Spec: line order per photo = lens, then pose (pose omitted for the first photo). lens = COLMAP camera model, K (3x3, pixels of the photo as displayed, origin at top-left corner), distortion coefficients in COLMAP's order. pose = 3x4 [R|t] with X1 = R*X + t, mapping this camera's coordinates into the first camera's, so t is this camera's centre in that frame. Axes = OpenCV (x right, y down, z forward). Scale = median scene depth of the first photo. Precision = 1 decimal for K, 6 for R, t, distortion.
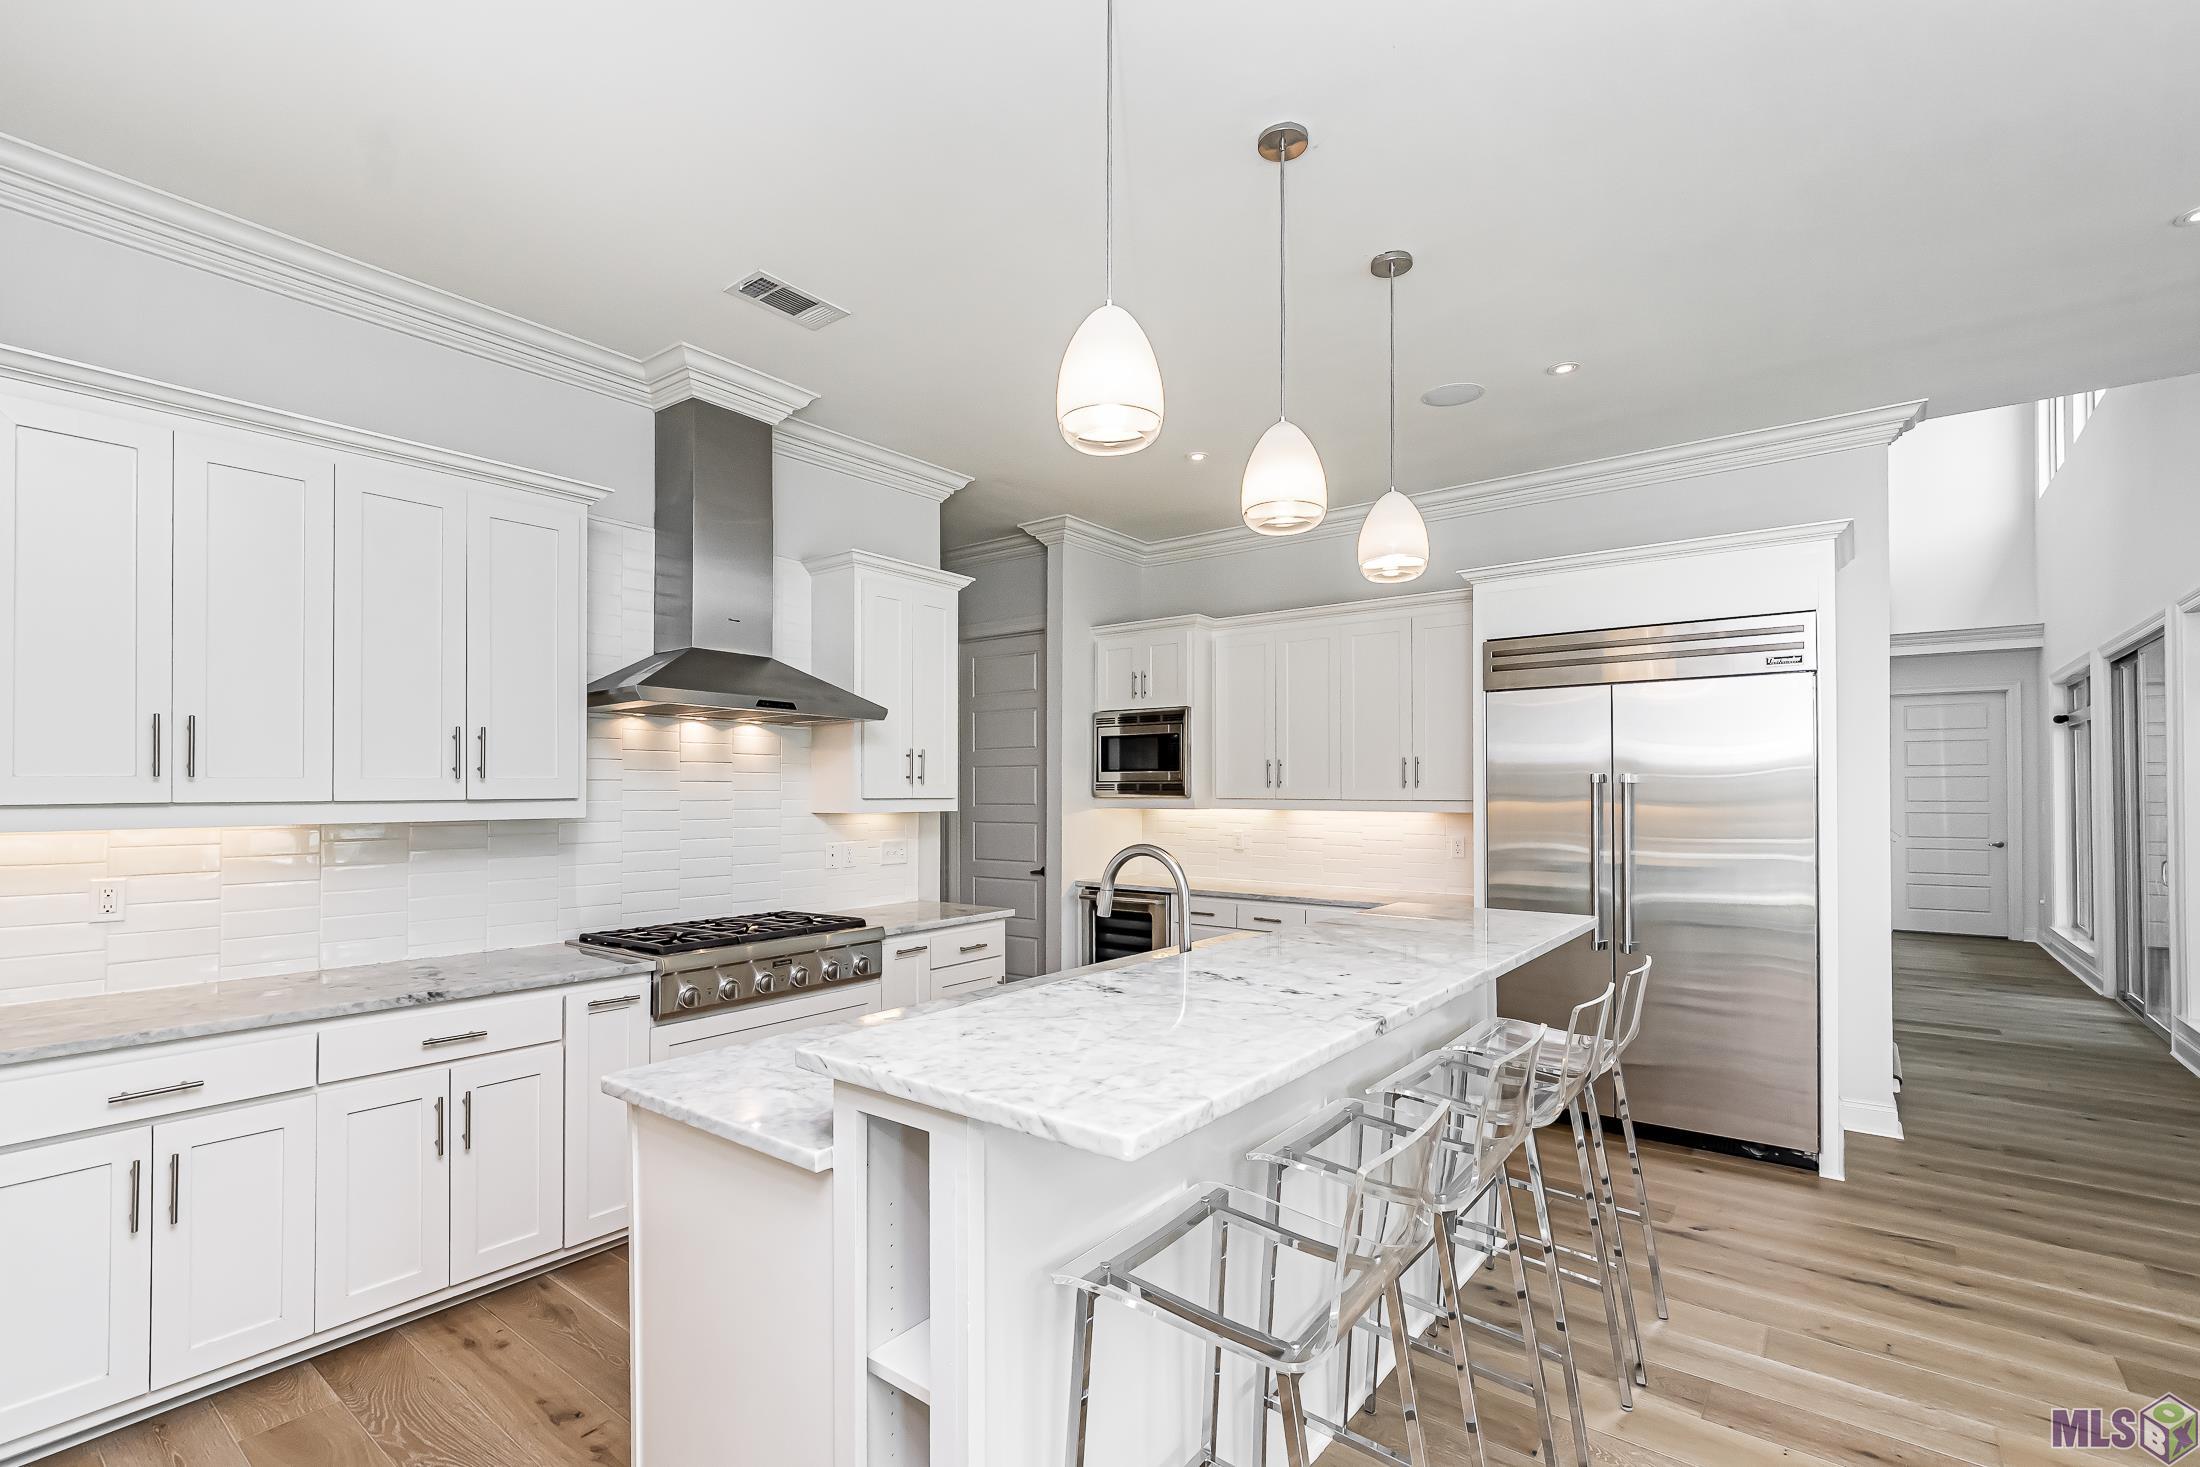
lens RADIAL K [[998.2, 0, 1101.7], [0, 998.2, 774.1], [0, 0, 1]] dist [-0.009392, 0.000527]
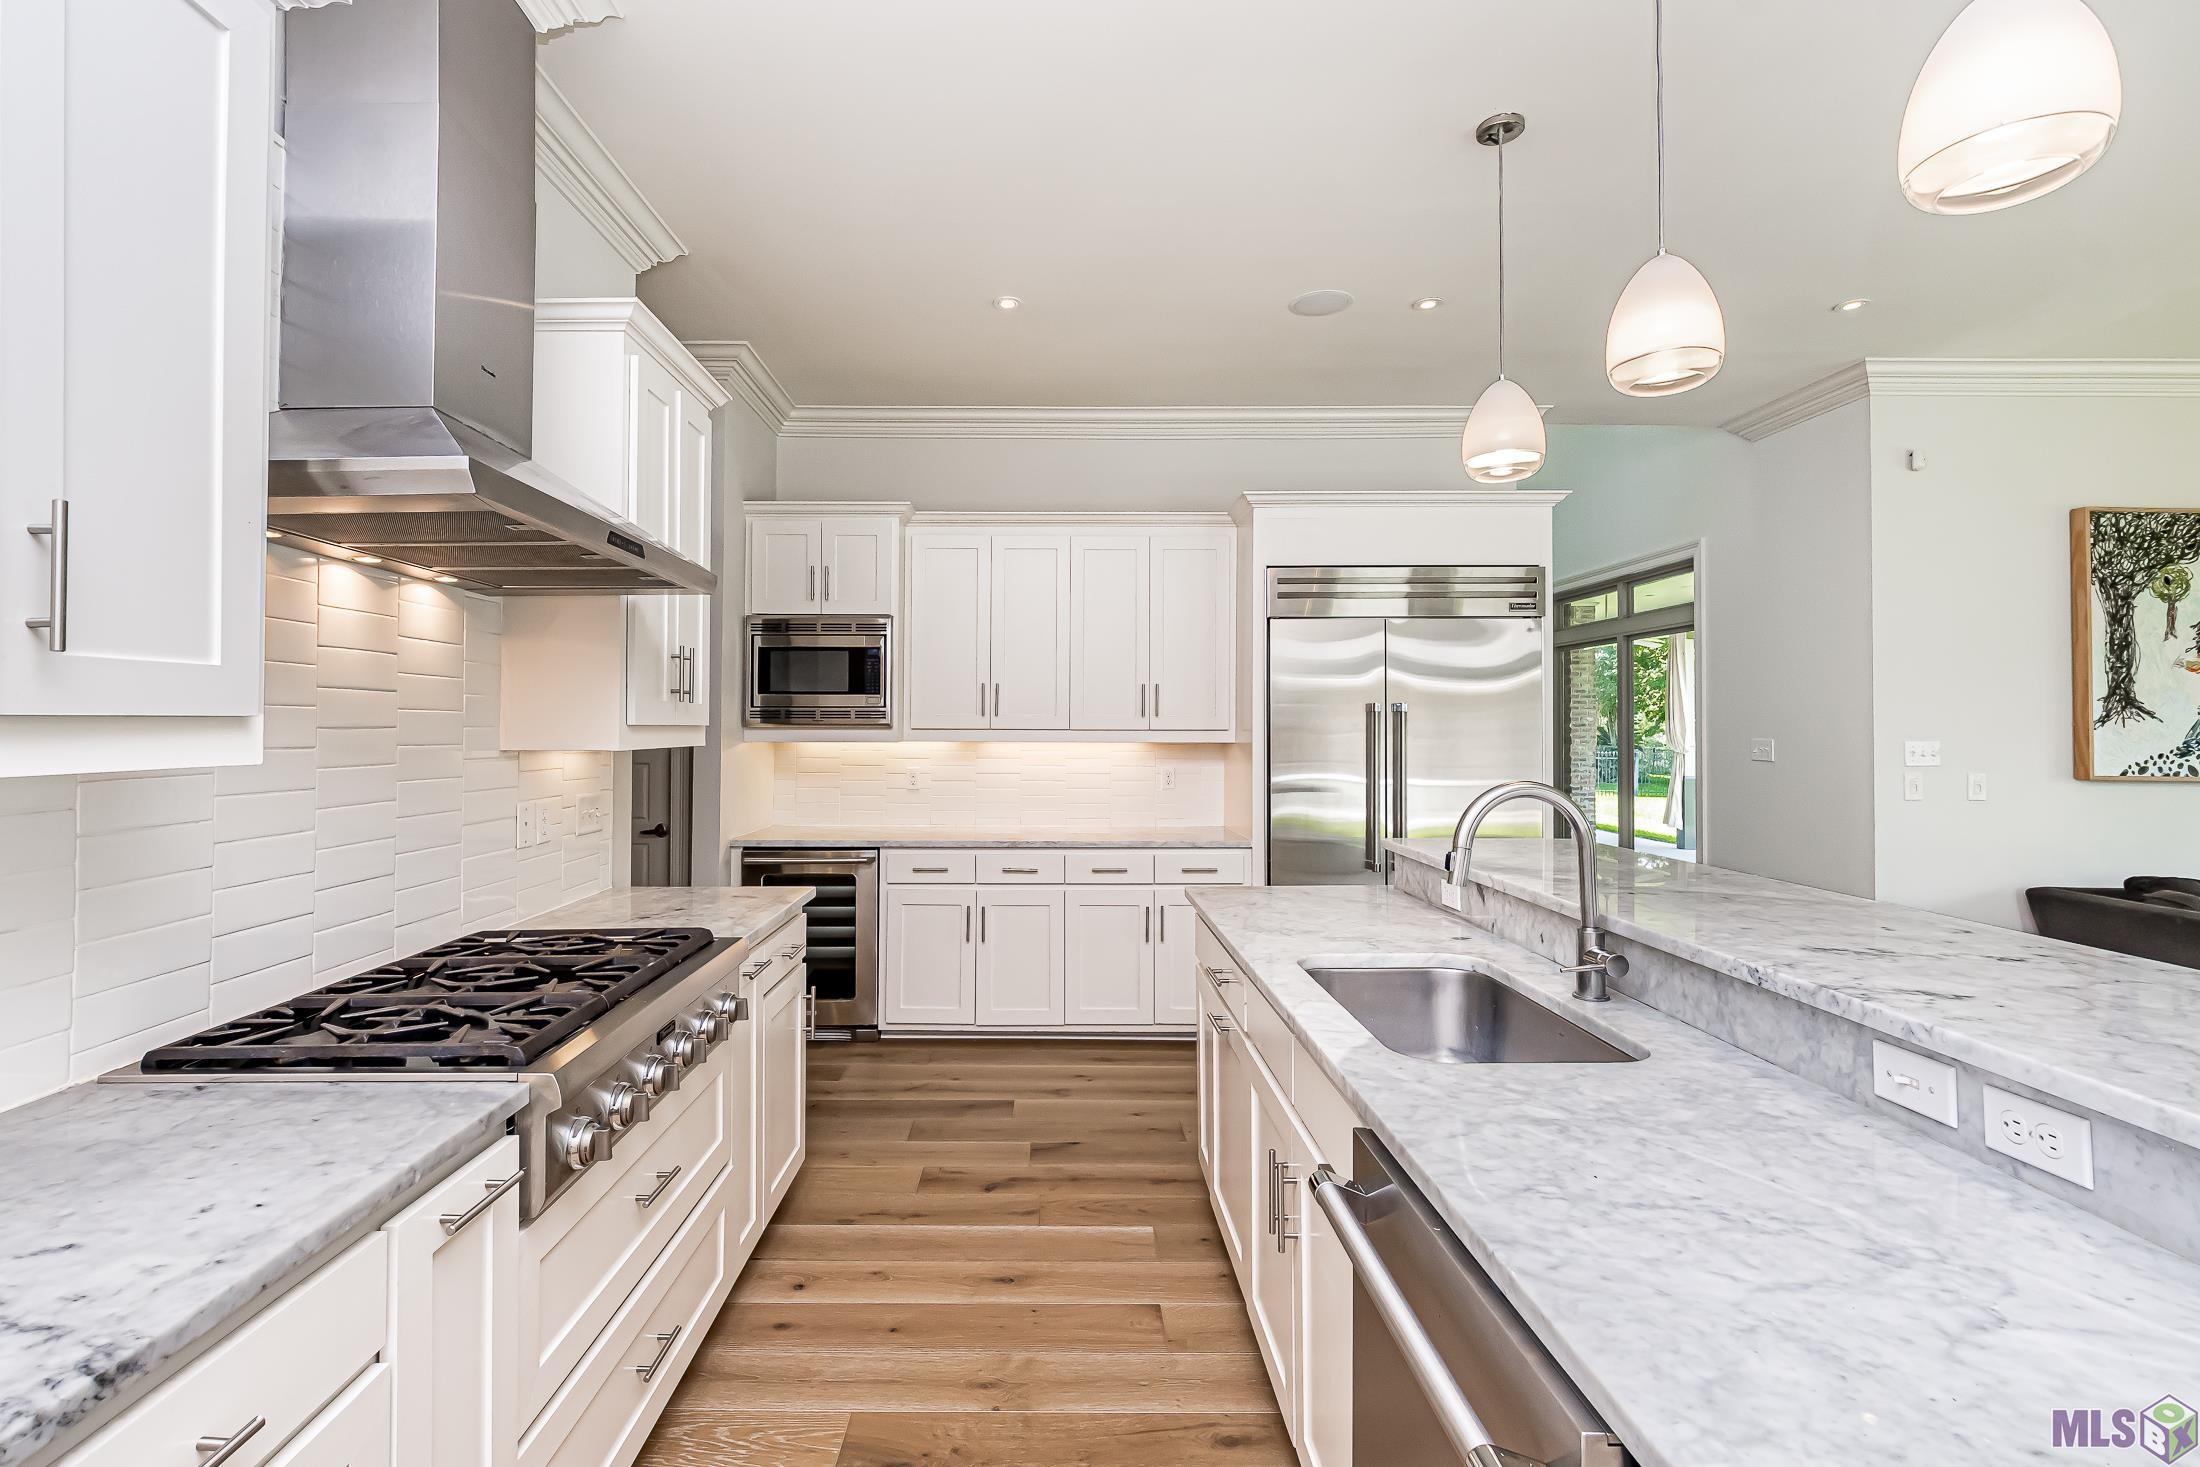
lens RADIAL K [[998.2, 0, 1119.8], [0, 998.2, 705.7], [0, 0, 1]] dist [-0.009392, 0.000527]
pose [[0.791849, 0.012845, 0.610582, -0.291863], [-0.010304, 0.999917, -0.007673, 0.011382], [-0.610630, -0.000215, 0.791916, 0.279507]]
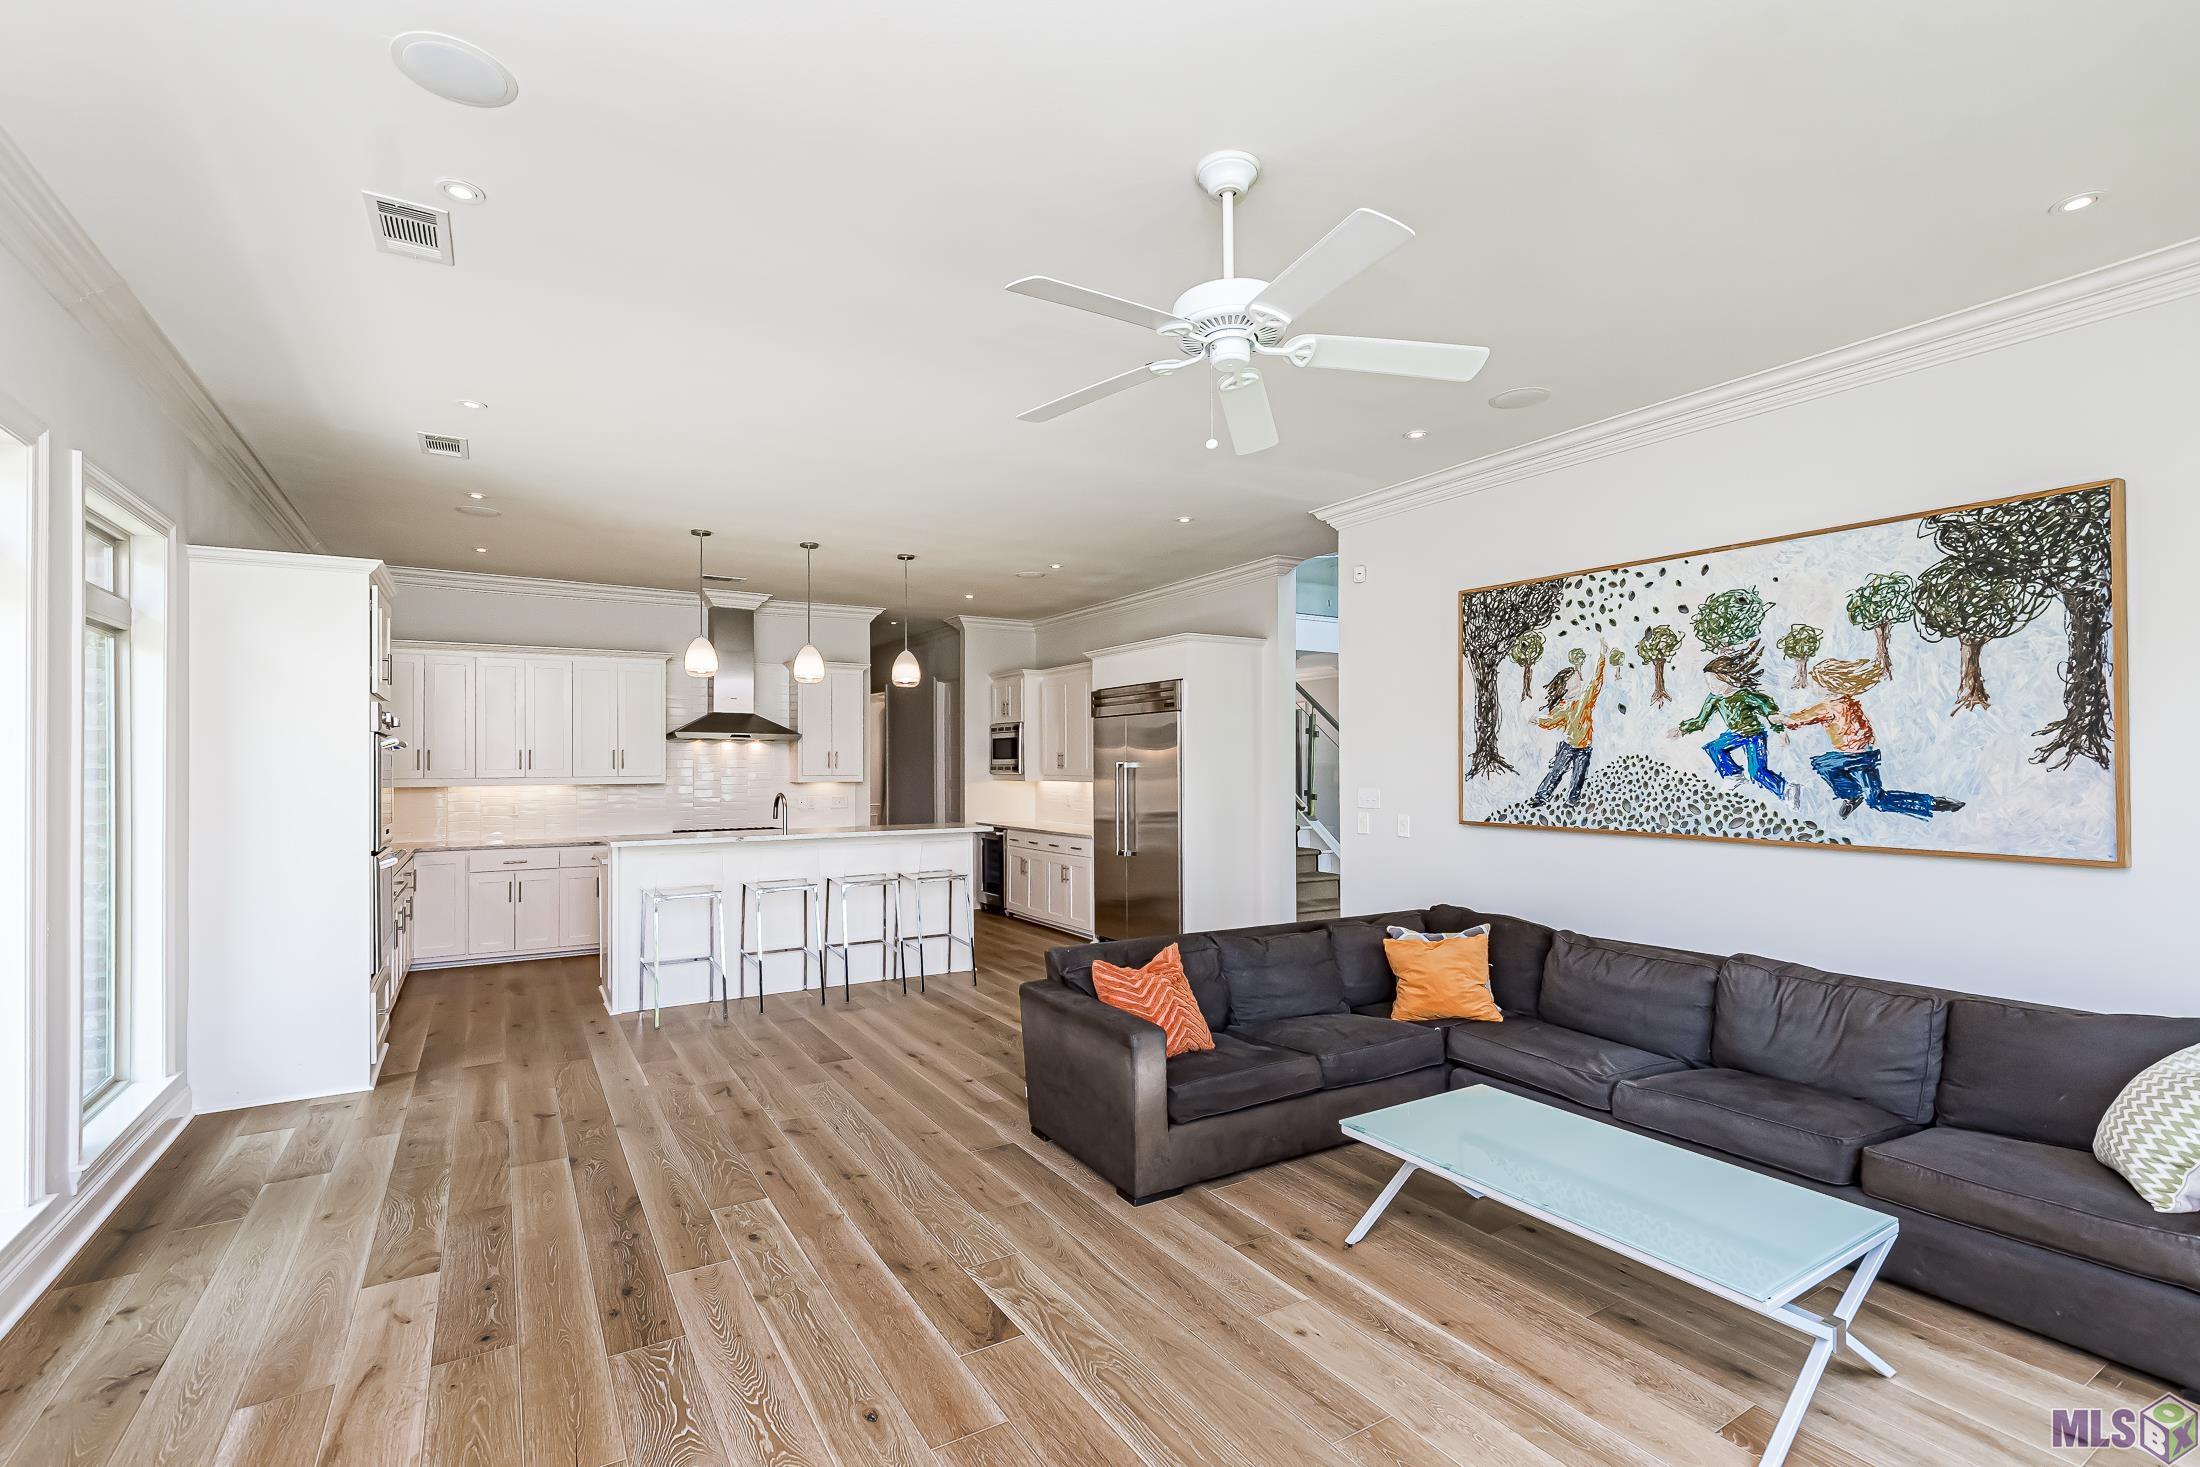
lens RADIAL K [[998.2, 0, 1107.8], [0, 998.2, 754.8], [0, 0, 1]] dist [-0.009392, 0.000527]
pose [[0.936884, -0.007962, -0.349551, 0.946700], [0.010033, 0.999941, 0.004114, -0.018412], [0.349497, -0.007361, 0.936908, -0.656085]]
